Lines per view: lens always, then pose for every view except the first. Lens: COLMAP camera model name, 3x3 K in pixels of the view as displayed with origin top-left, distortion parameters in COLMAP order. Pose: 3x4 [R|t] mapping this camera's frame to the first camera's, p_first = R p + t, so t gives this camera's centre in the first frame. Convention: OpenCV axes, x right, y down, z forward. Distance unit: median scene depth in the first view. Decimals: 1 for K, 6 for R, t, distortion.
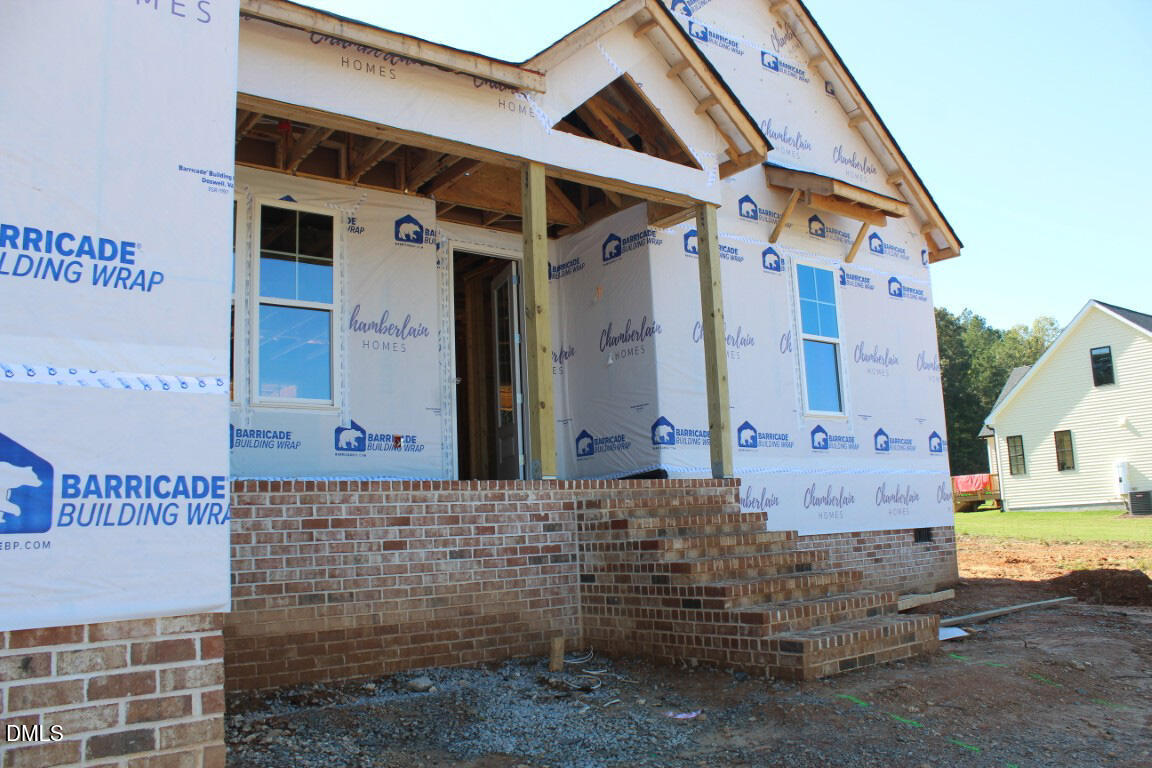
lens RADIAL K [[966.3, 0, 584.6], [0, 966.3, 387.0], [0, 0, 1]] dist [-0.160689, 0.143283]
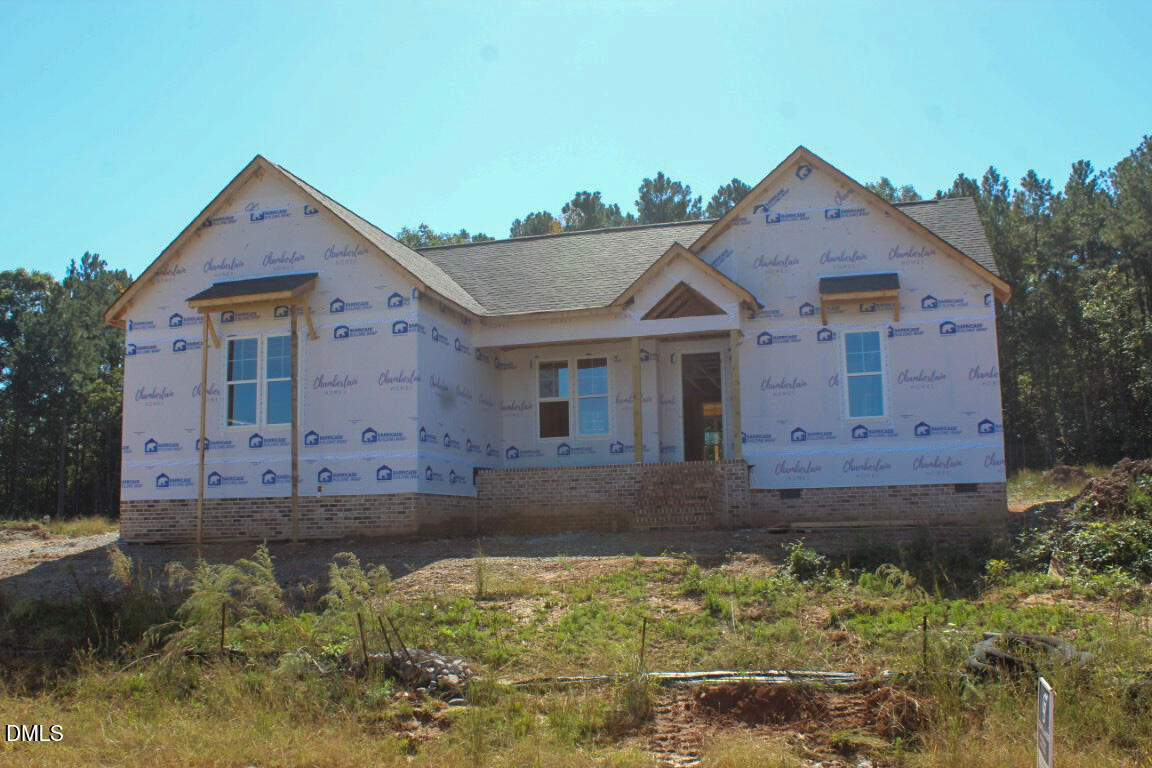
lens RADIAL K [[1173.8, 0, 574.6], [0, 1173.8, 381.5], [0, 0, 1]] dist [-0.100282, 0.000000]
pose [[0.595804, -0.080709, -0.799064, 1.668985], [0.110609, 0.993703, -0.017895, -0.059266], [0.795476, -0.077722, 0.600980, -0.703638]]
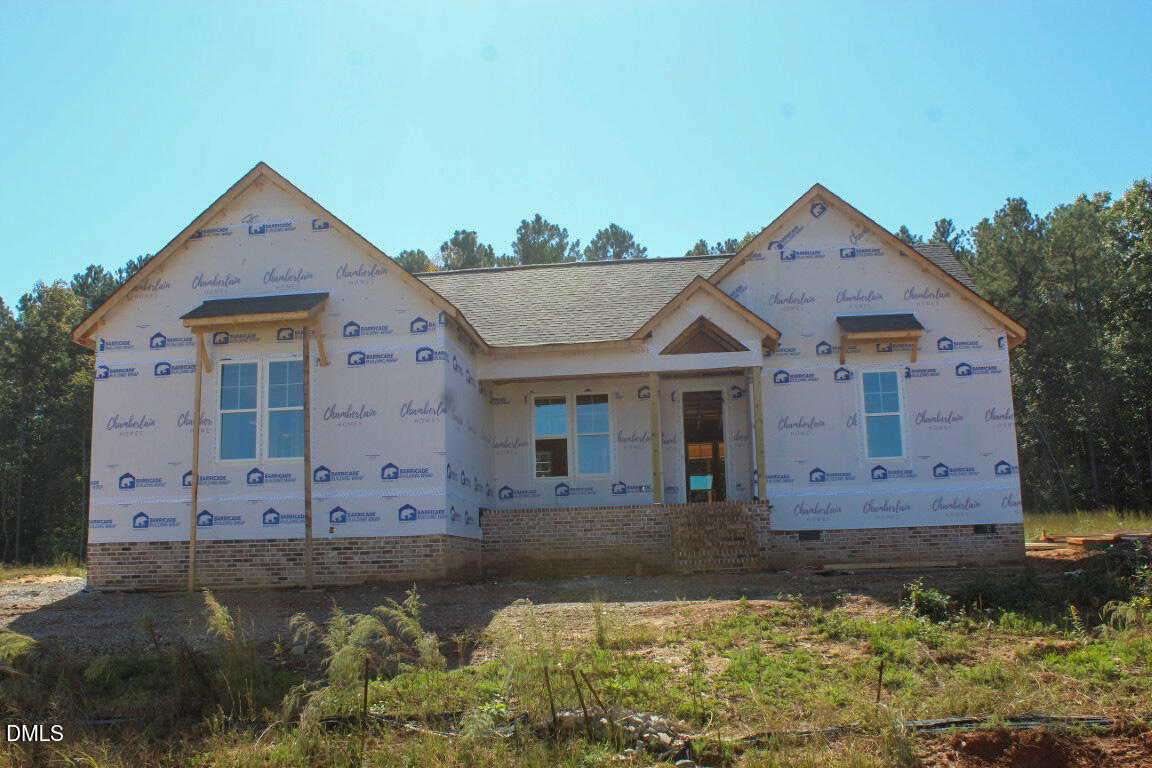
lens RADIAL K [[1173.8, 0, 586.8], [0, 1173.8, 381.8], [0, 0, 1]] dist [-0.100282, 0.000000]
pose [[0.725860, -0.098060, -0.680817, 1.332943], [0.097135, 0.994480, -0.039676, -0.079704], [0.680949, -0.037331, 0.731379, -0.915700]]
